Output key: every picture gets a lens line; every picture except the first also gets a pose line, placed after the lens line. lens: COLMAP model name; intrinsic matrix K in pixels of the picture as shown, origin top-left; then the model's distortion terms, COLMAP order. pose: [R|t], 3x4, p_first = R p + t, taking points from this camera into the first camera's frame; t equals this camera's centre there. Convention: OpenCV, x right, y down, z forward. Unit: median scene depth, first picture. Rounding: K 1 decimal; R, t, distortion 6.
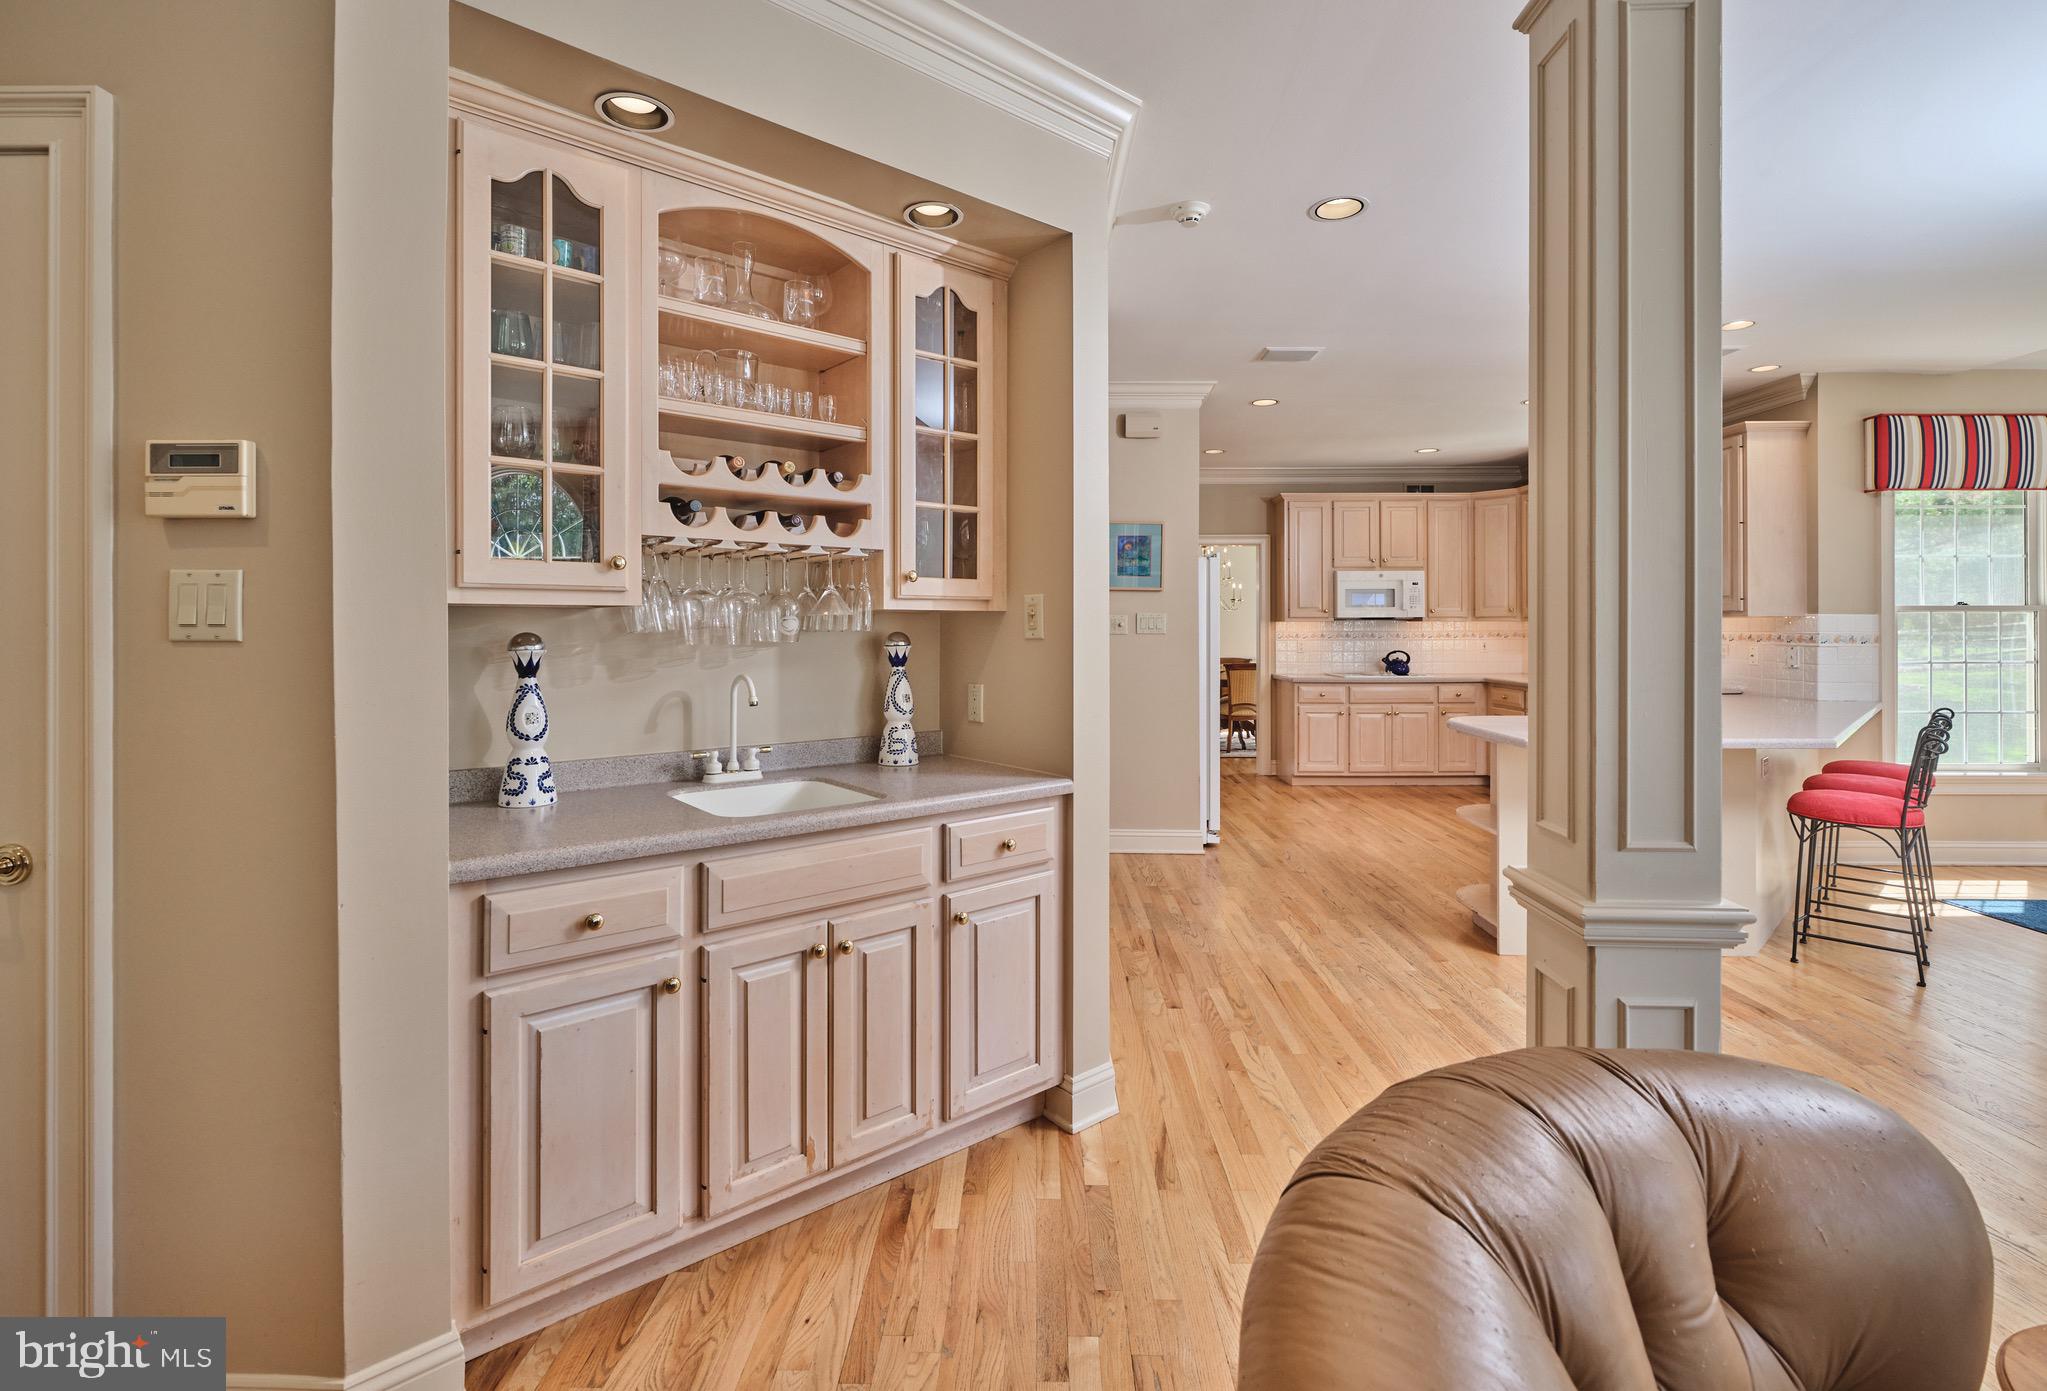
lens RADIAL K [[939.7, 0, 1023.5], [0, 939.7, 622.3], [0, 0, 1]] dist [-0.002870, -0.000111]
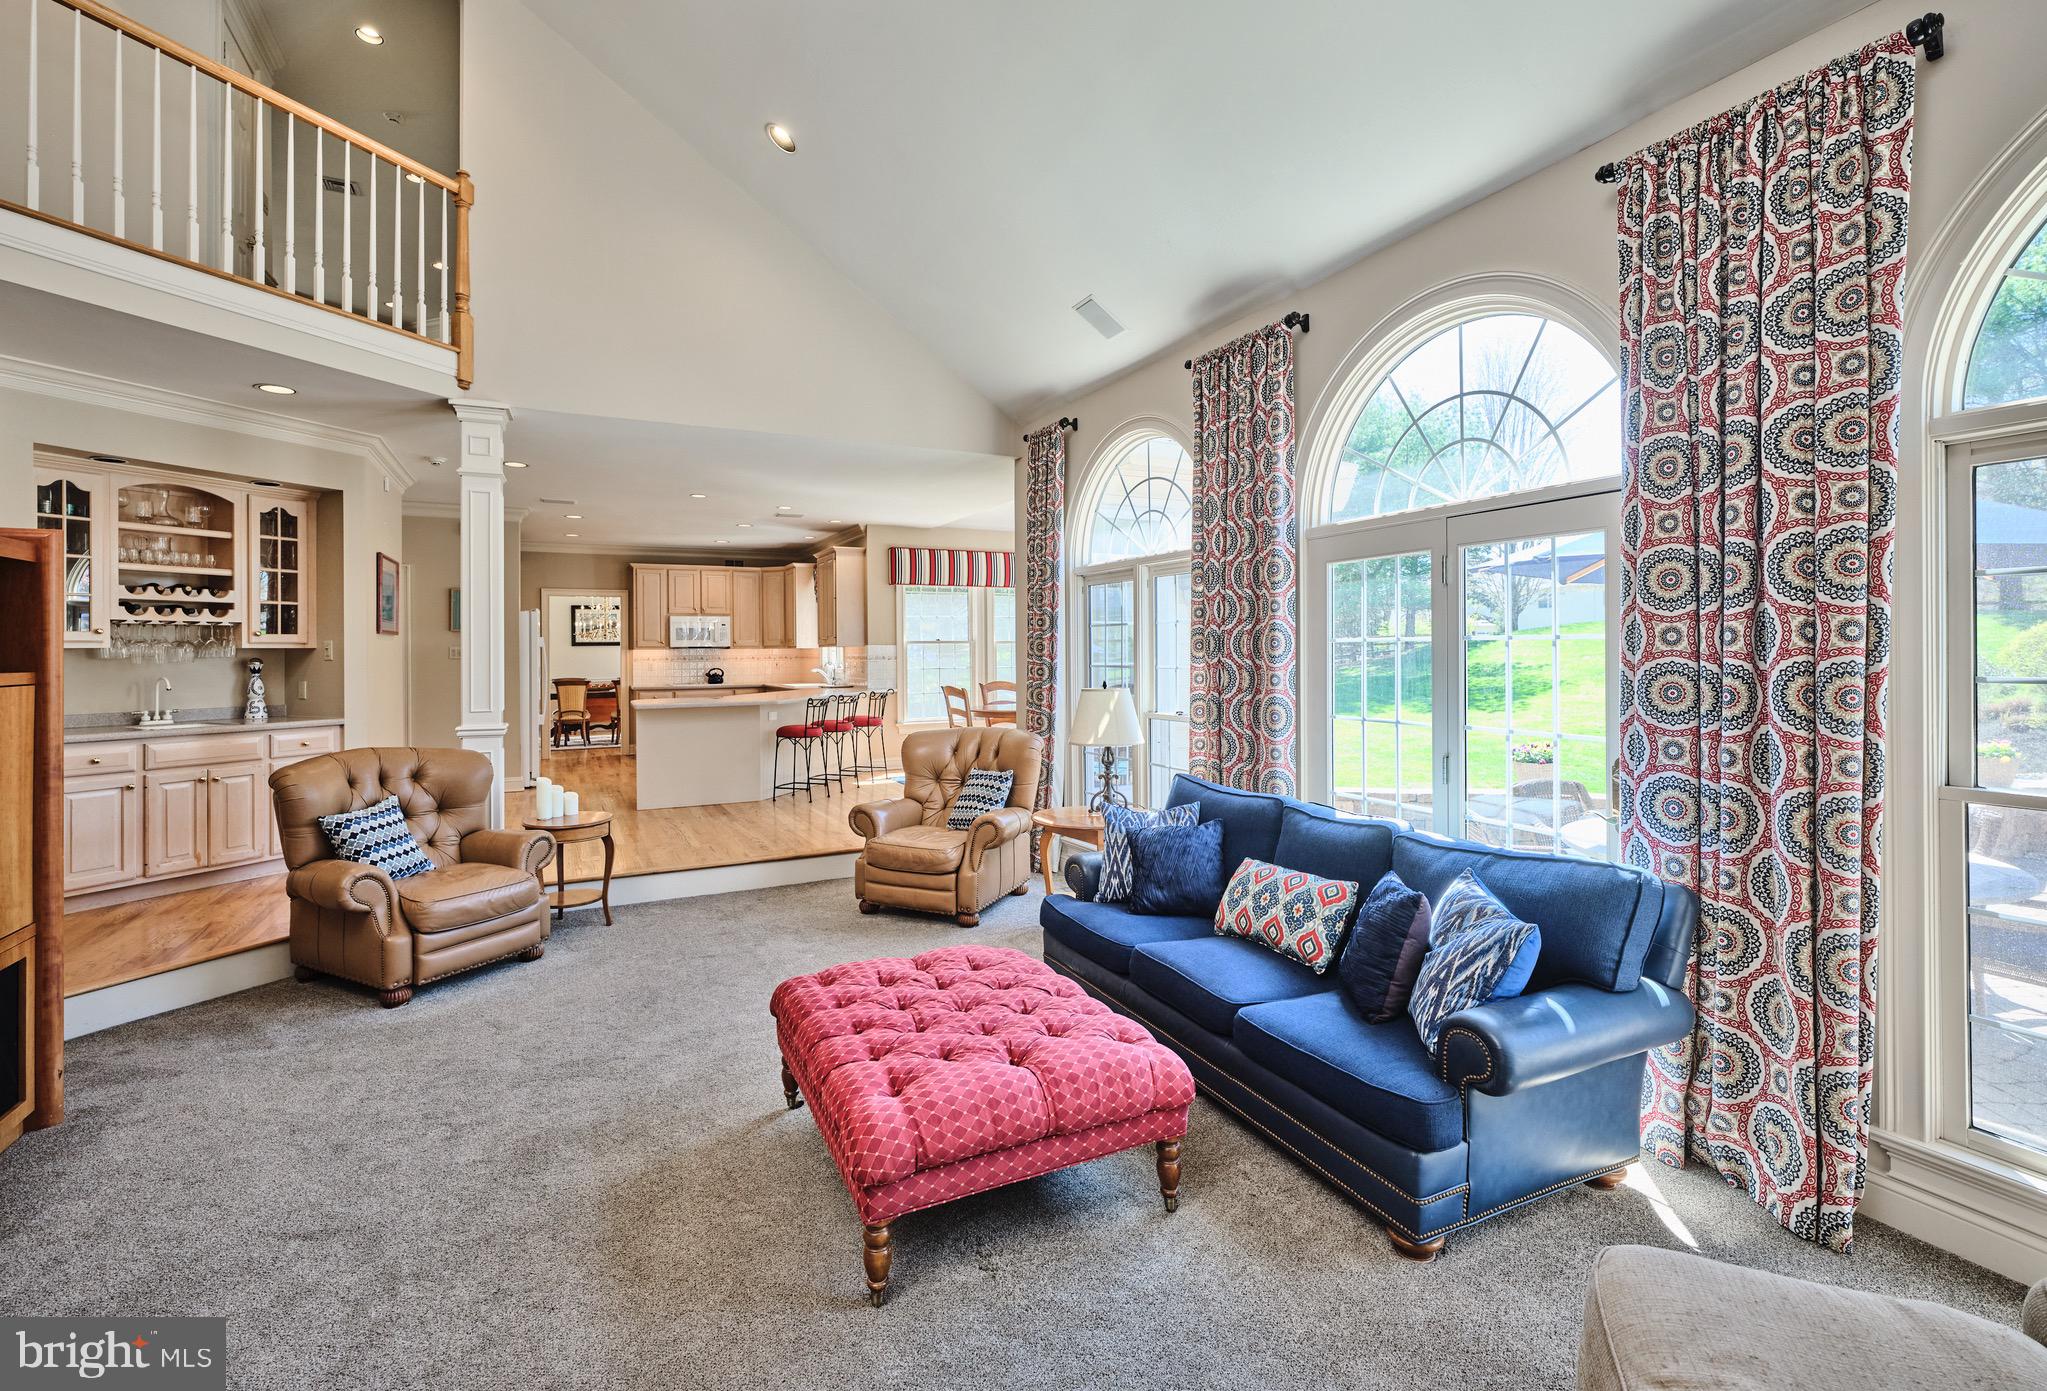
lens RADIAL K [[943.7, 0, 1021.8], [0, 943.7, 647.1], [0, 0, 1]] dist [0.016183, -0.000147]
pose [[0.894051, -0.002240, 0.447960, 0.523969], [0.002446, 0.999997, 0.000118, -0.011439], [-0.447959, 0.000990, 0.894054, -1.996452]]
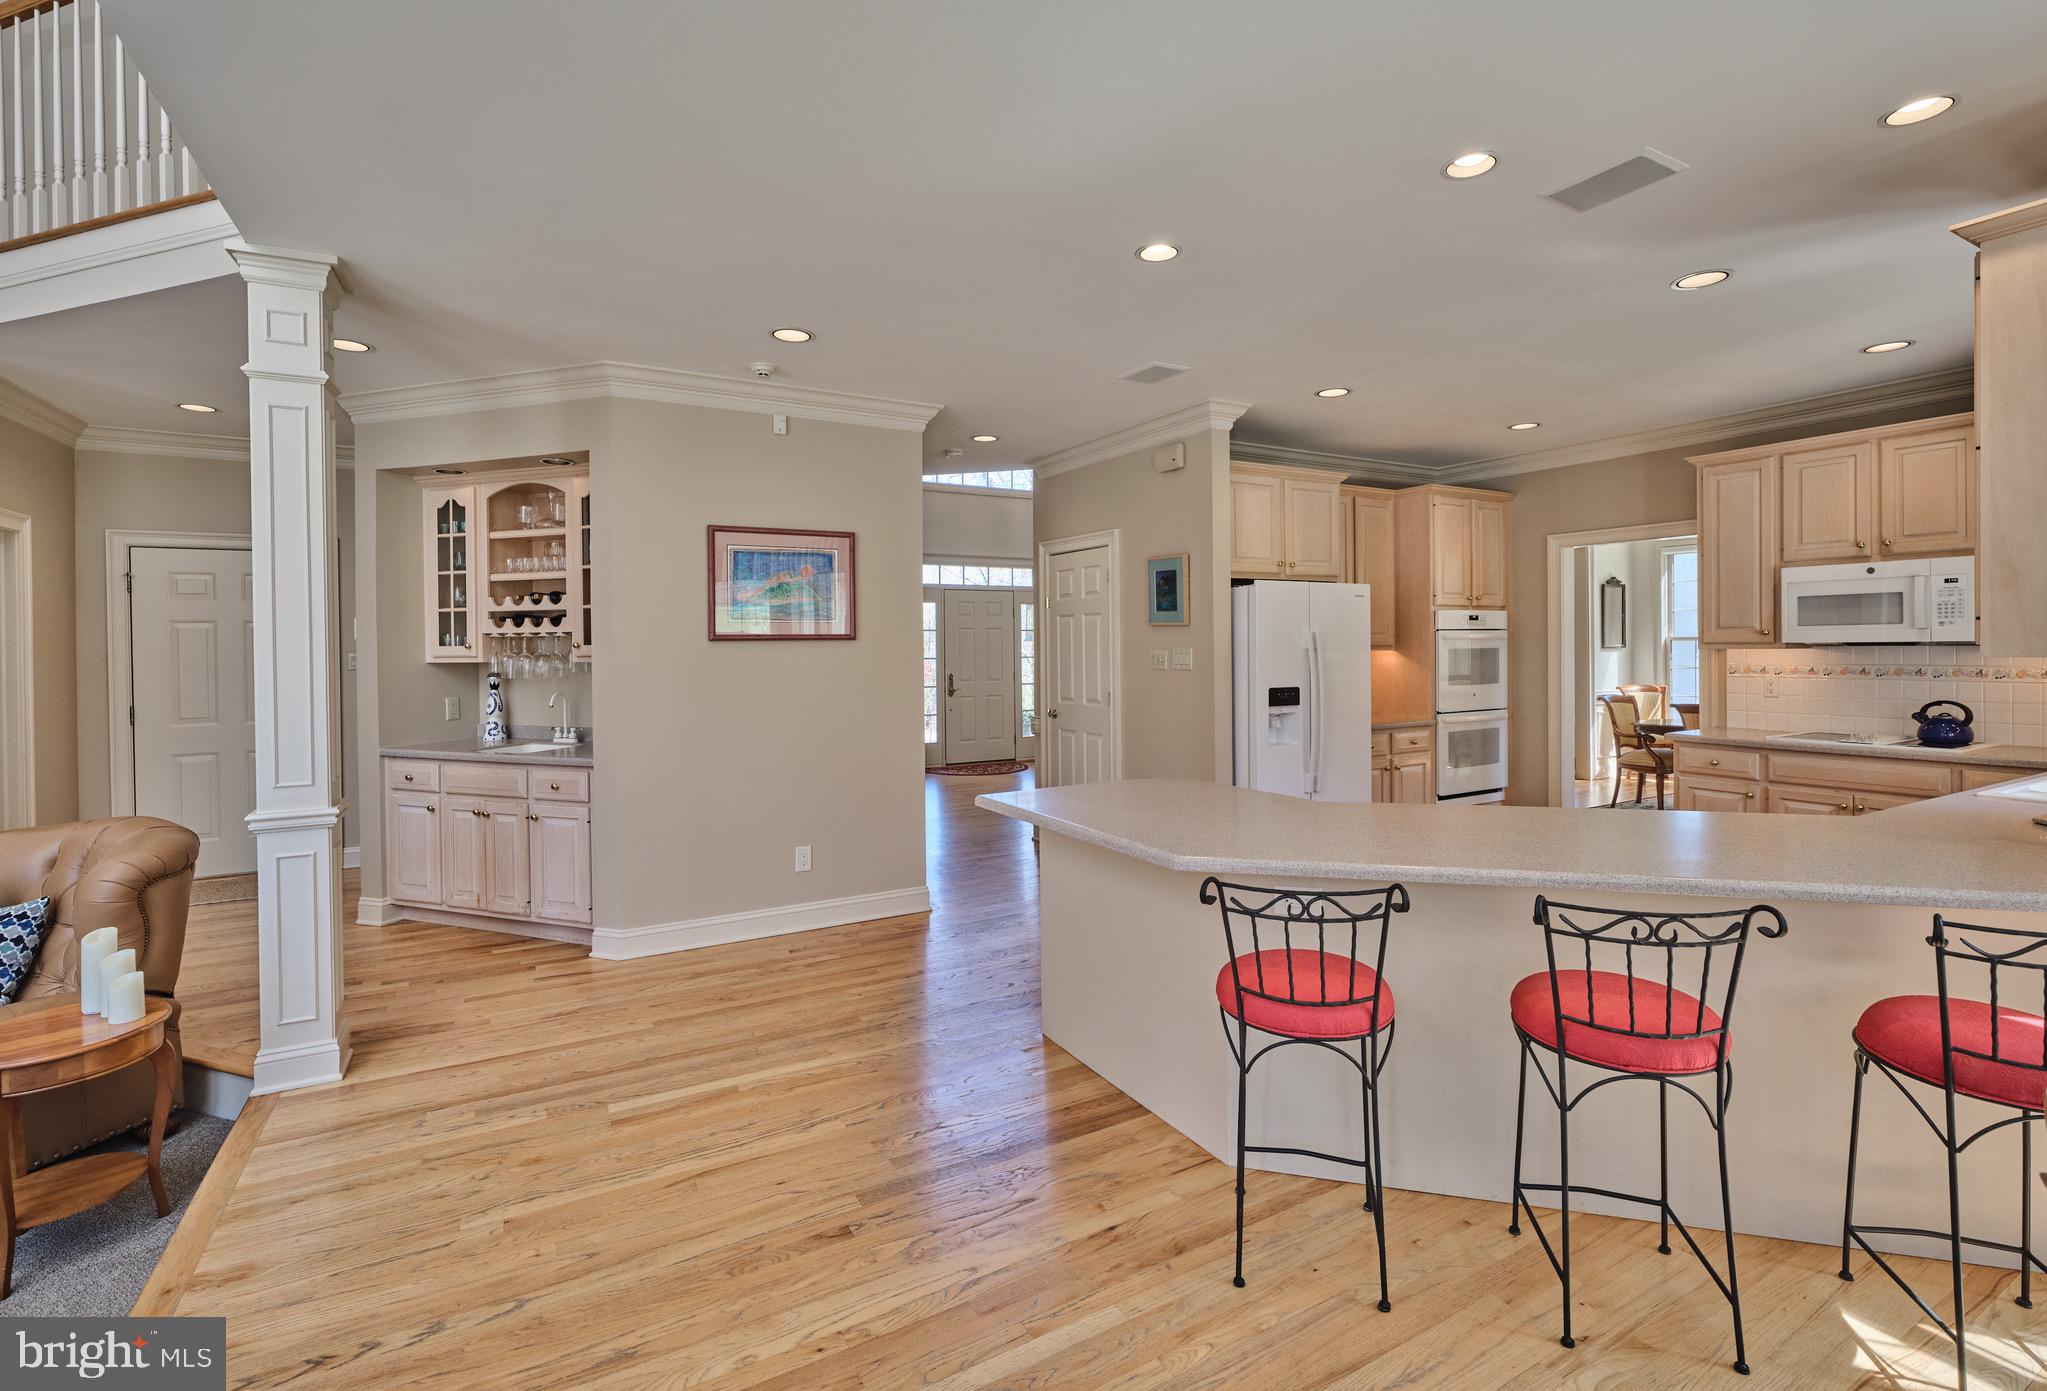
lens RADIAL K [[943.7, 0, 1023.7], [0, 943.7, 655.8], [0, 0, 1]] dist [-0.005174, -0.000514]
pose [[0.503619, 0.001007, -0.863926, 2.037302], [0.014220, 0.999854, 0.009454, -0.032742], [0.863809, -0.017046, 0.503531, 0.832664]]
